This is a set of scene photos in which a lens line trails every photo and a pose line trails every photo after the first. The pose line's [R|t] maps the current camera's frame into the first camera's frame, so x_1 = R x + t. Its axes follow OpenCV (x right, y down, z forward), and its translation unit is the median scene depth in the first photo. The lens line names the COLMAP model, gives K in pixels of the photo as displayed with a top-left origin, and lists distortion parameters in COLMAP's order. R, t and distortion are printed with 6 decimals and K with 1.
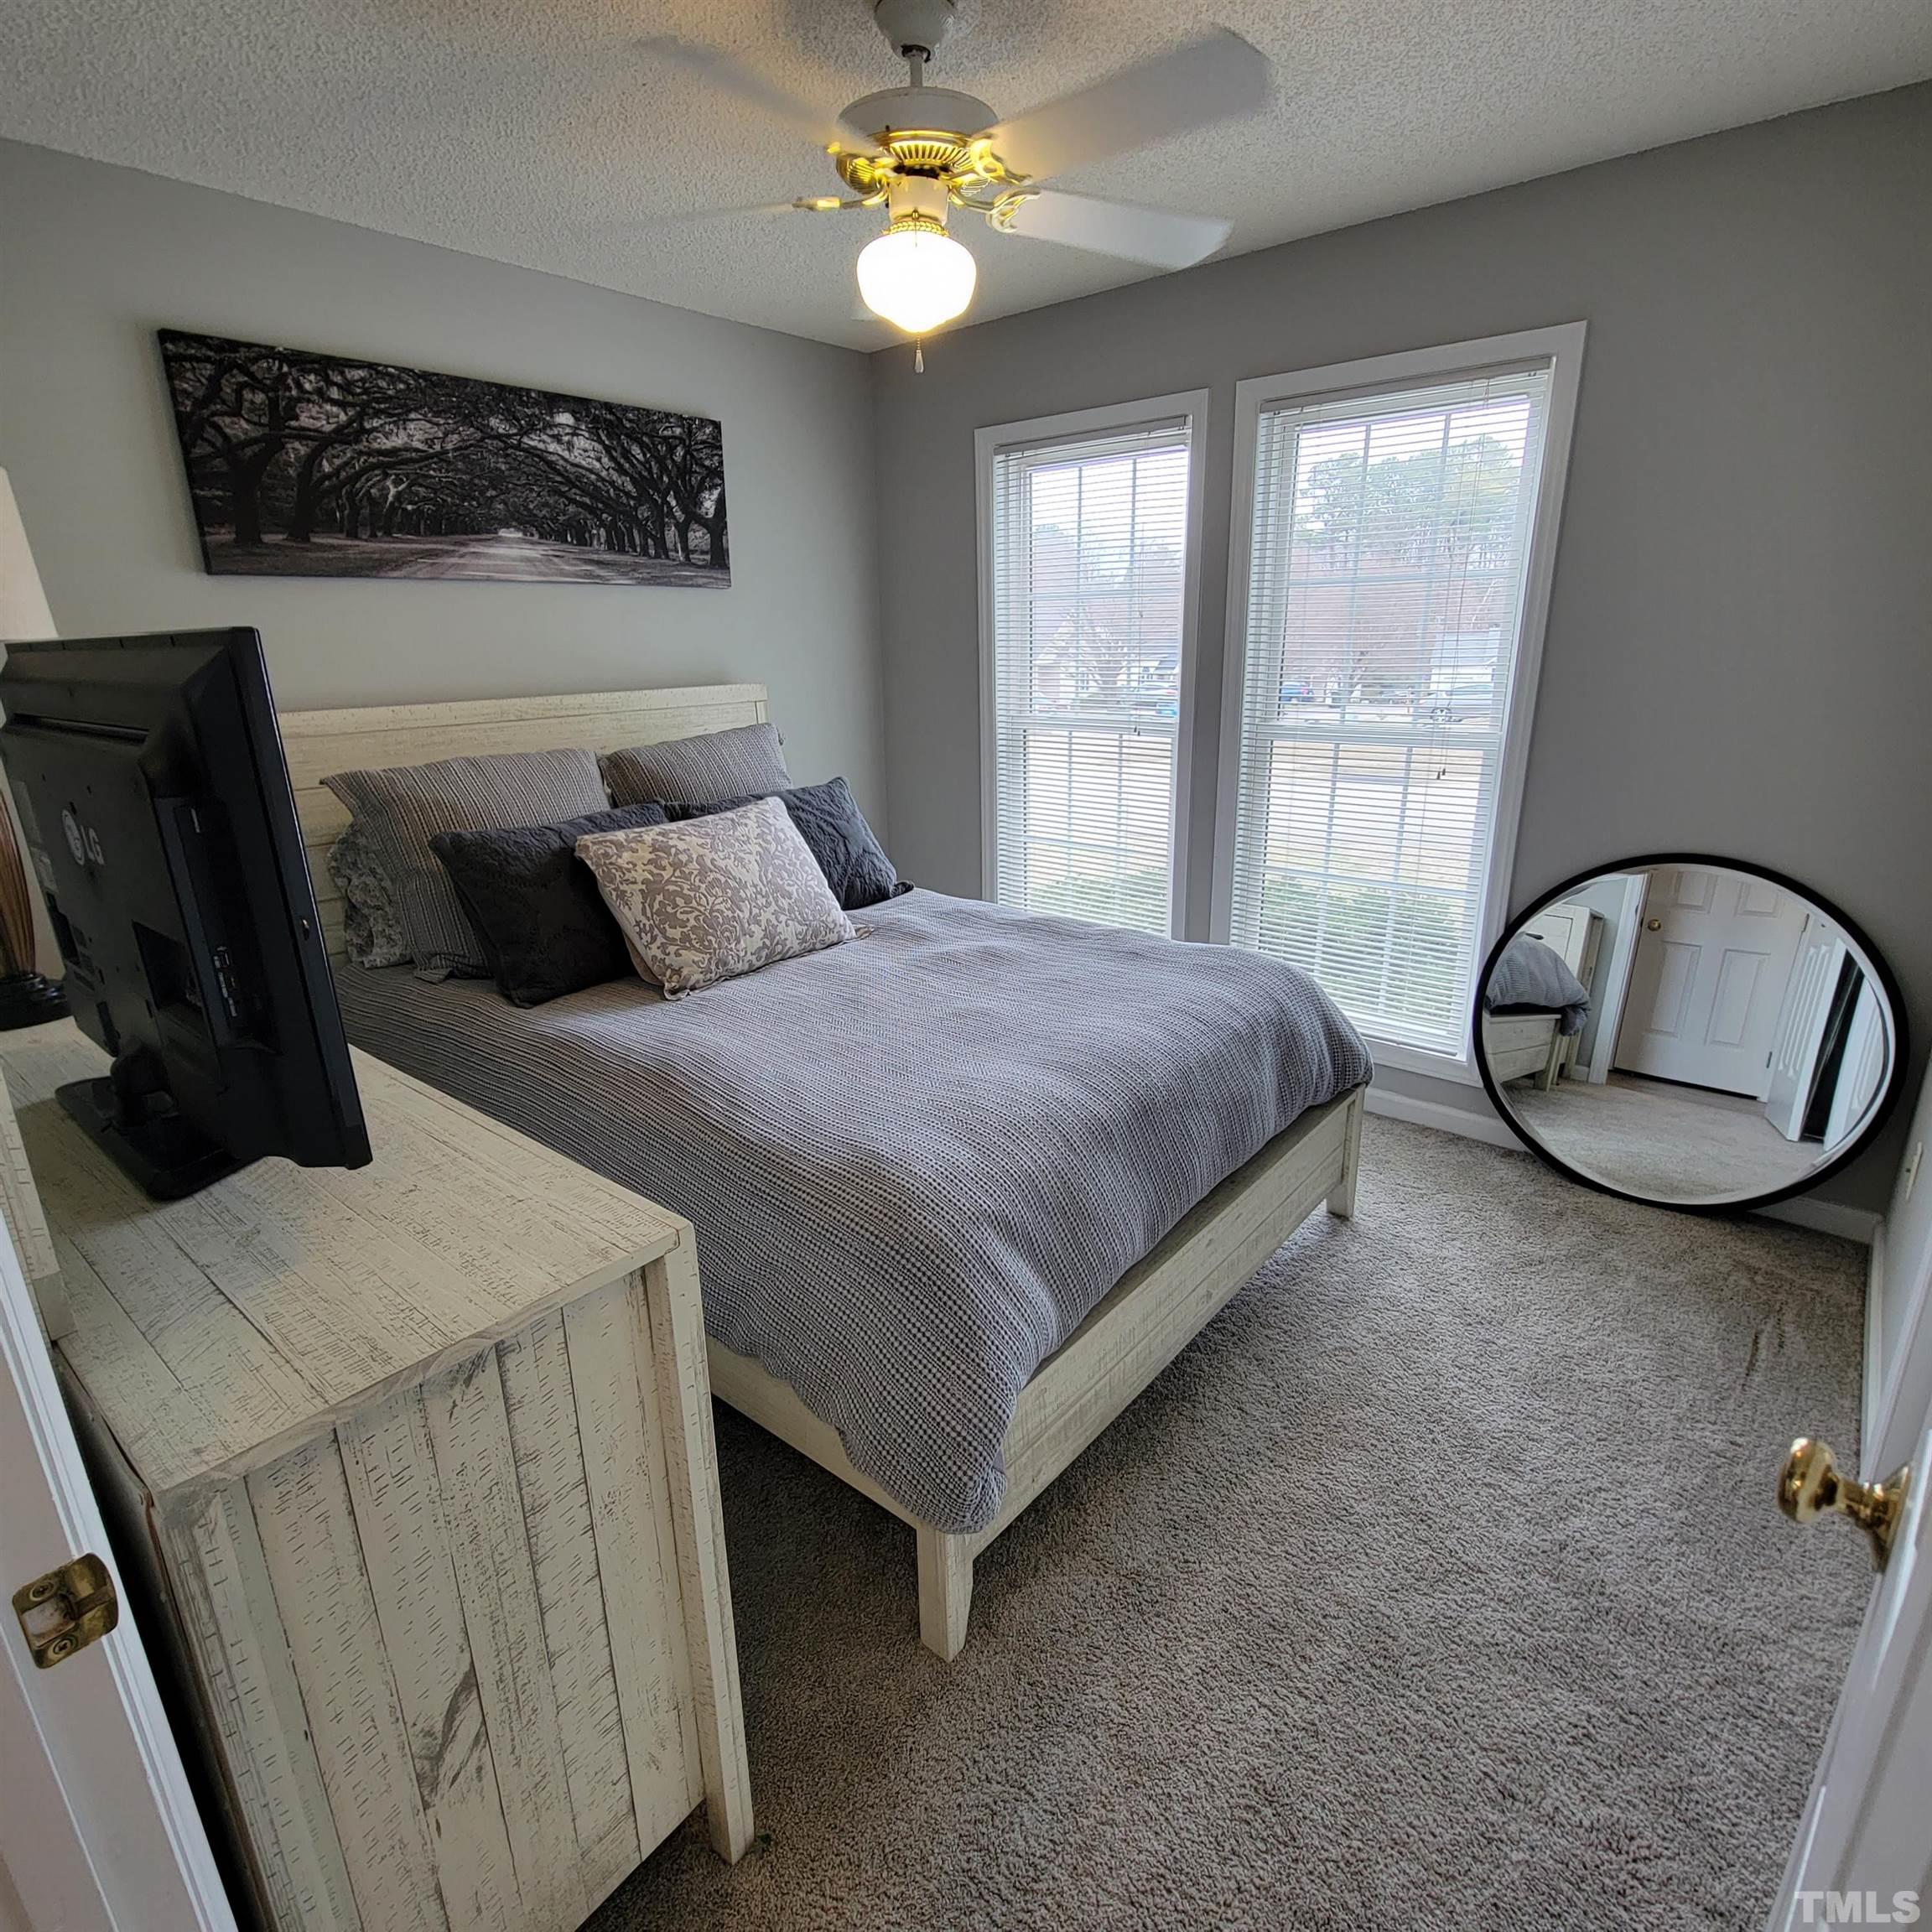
lens RADIAL K [[1052.5, 0, 969.2], [0, 1052.5, 963.0], [0, 0, 1]] dist [-0.003892, -0.003486]
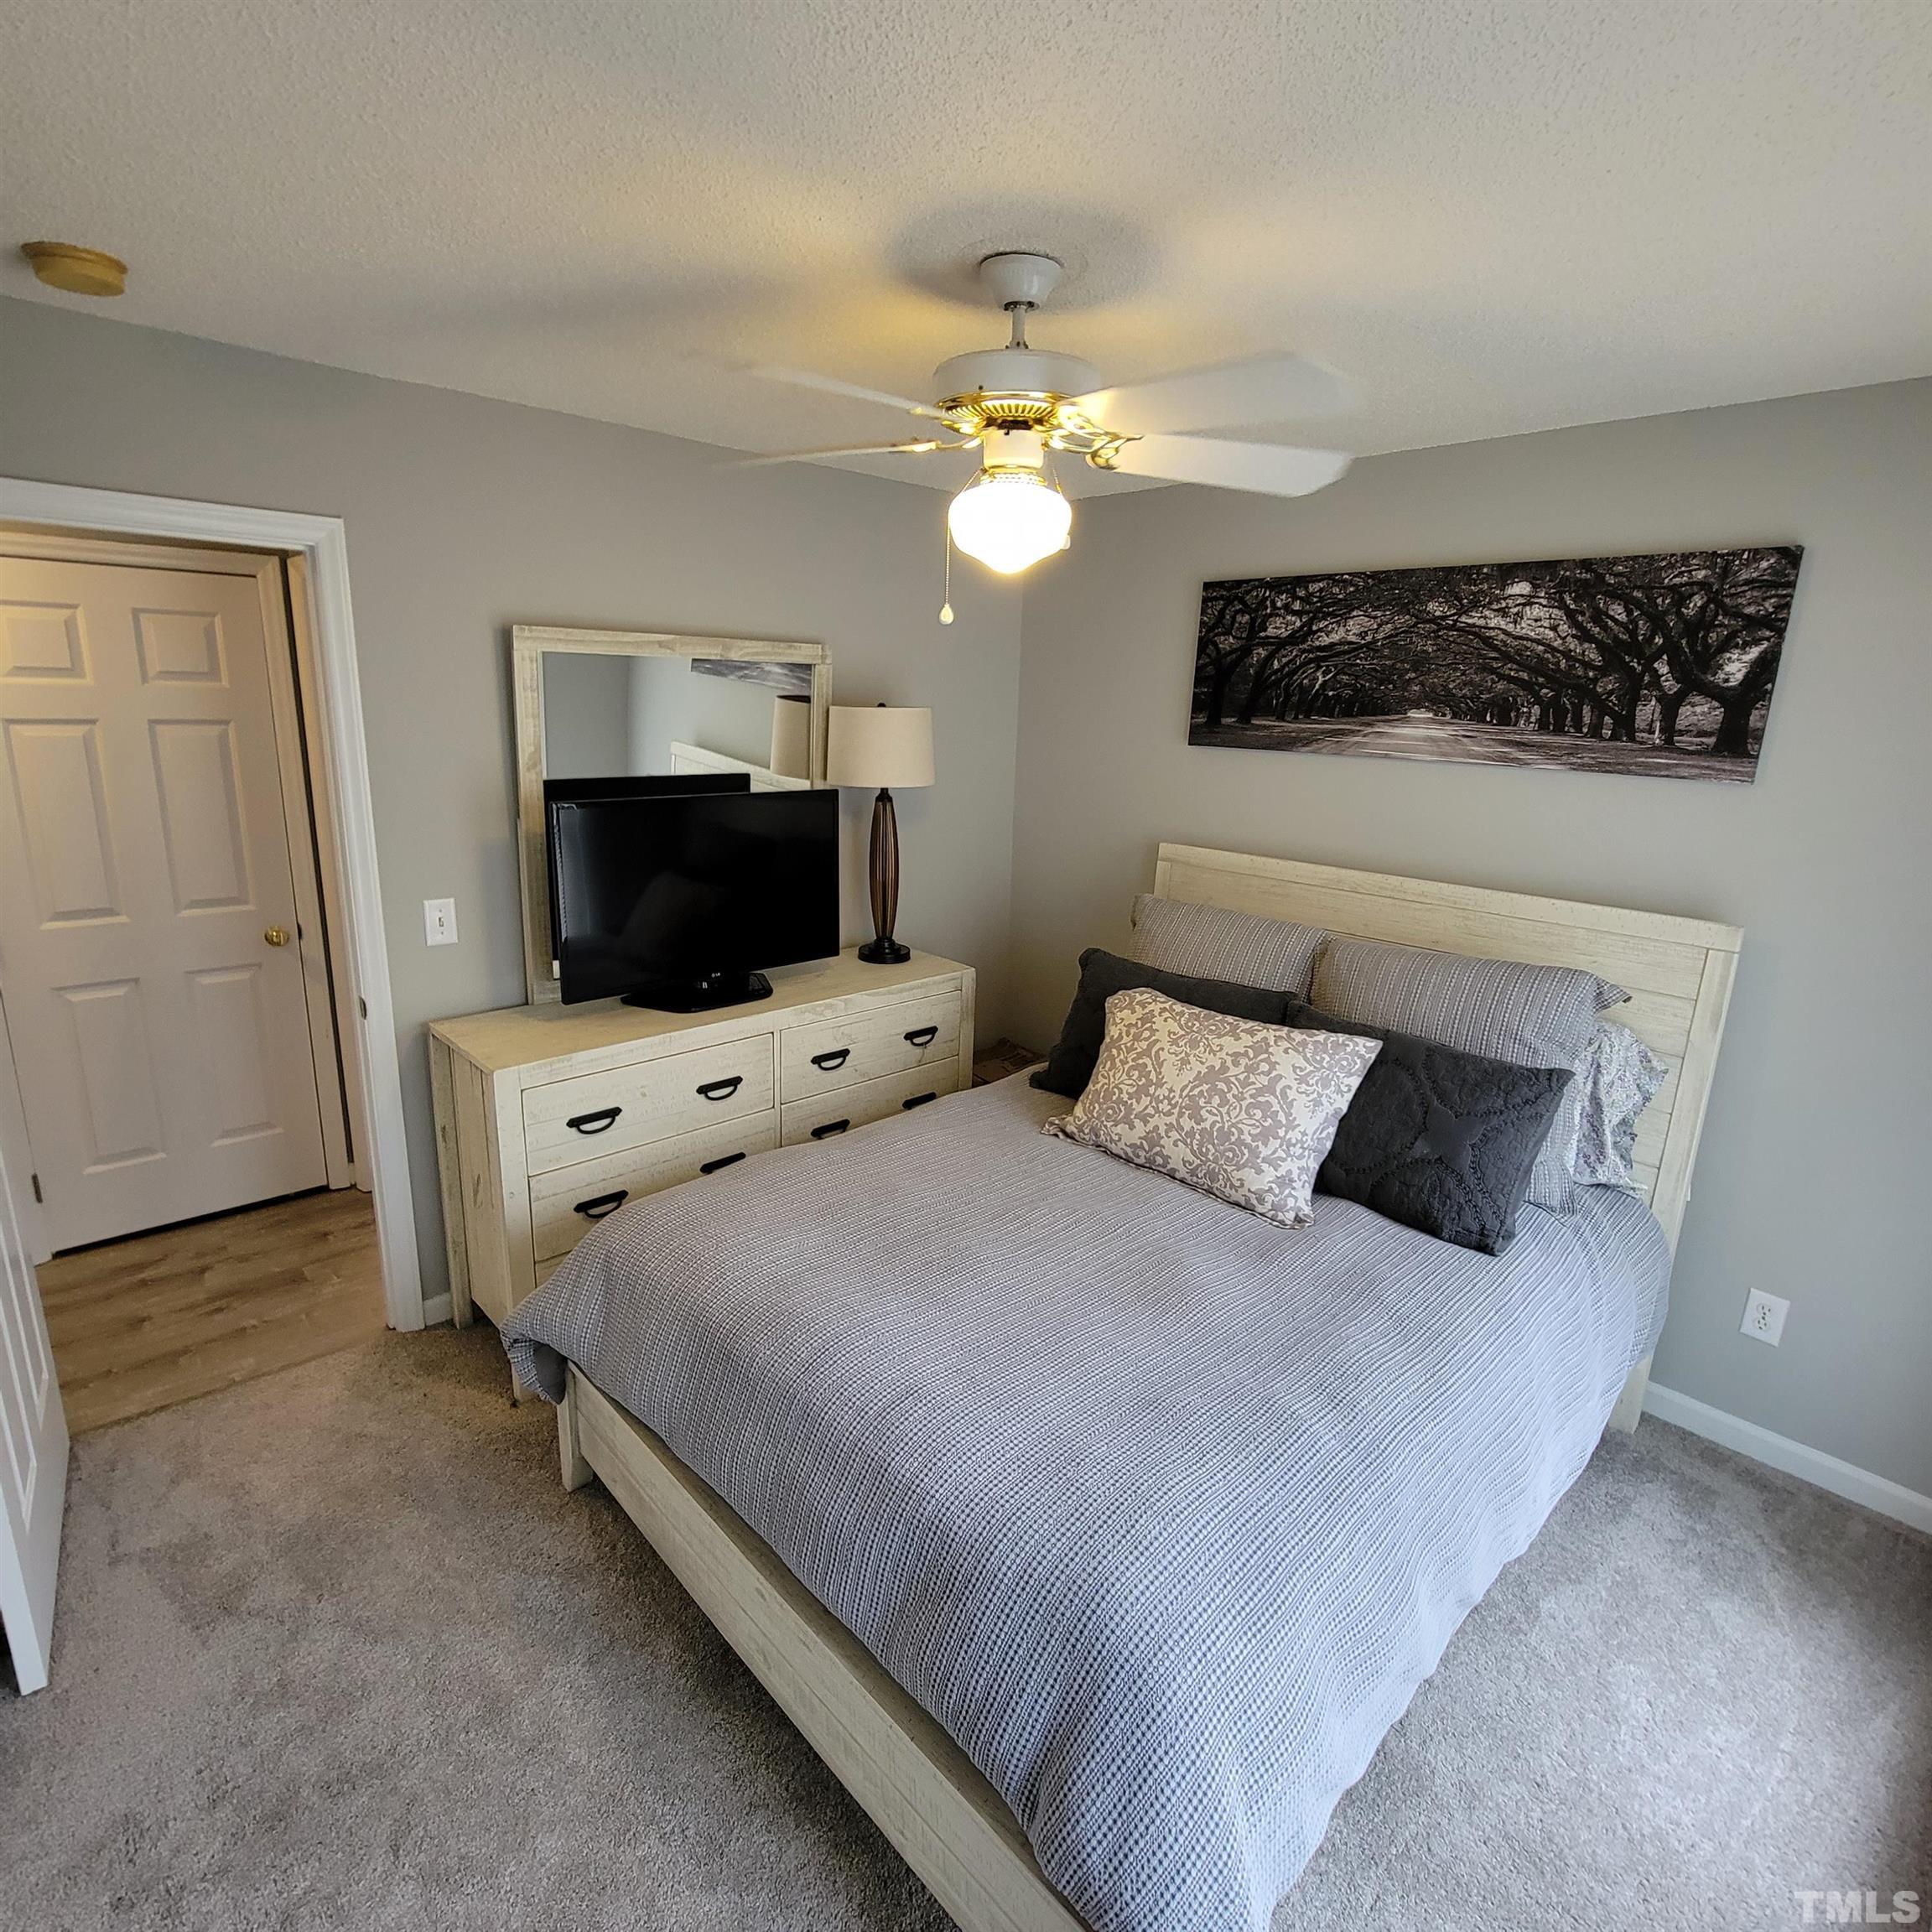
lens RADIAL K [[1052.5, 0, 968.3], [0, 1052.5, 961.7], [0, 0, 1]] dist [-0.003892, -0.003486]
pose [[-0.127605, 0.254372, -0.958651, 0.614028], [-0.326033, 0.902081, 0.282759, -0.338590], [0.936707, 0.348634, -0.032176, 0.713981]]
